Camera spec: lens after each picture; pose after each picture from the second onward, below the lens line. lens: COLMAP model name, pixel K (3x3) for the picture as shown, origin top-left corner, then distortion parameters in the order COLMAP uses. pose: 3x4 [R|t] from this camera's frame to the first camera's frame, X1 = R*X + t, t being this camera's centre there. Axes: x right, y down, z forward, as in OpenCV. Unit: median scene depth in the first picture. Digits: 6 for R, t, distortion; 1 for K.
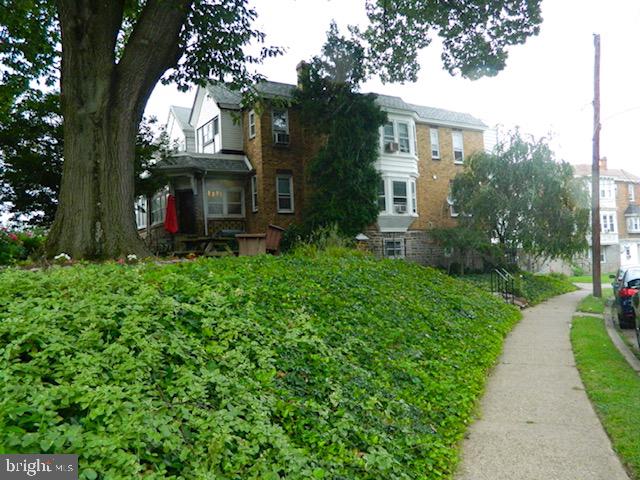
lens RADIAL K [[522.7, 0, 320.1], [0, 522.7, 239.2], [0, 0, 1]] dist [-0.024591, -0.005862]
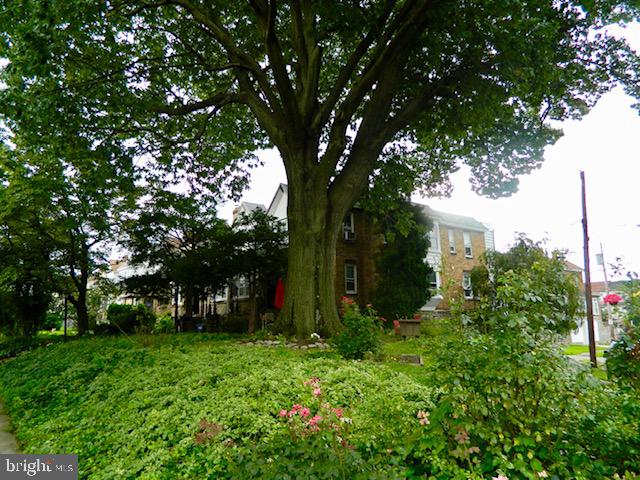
lens RADIAL K [[462.7, 0, 319.9], [0, 462.7, 240.5], [0, 0, 1]] dist [-0.006335, -0.002722]
pose [[0.995568, 0.046010, 0.082017, -0.241801], [-0.034449, 0.989948, -0.137172, -0.021422], [-0.087504, 0.133738, 0.987146, -0.121132]]
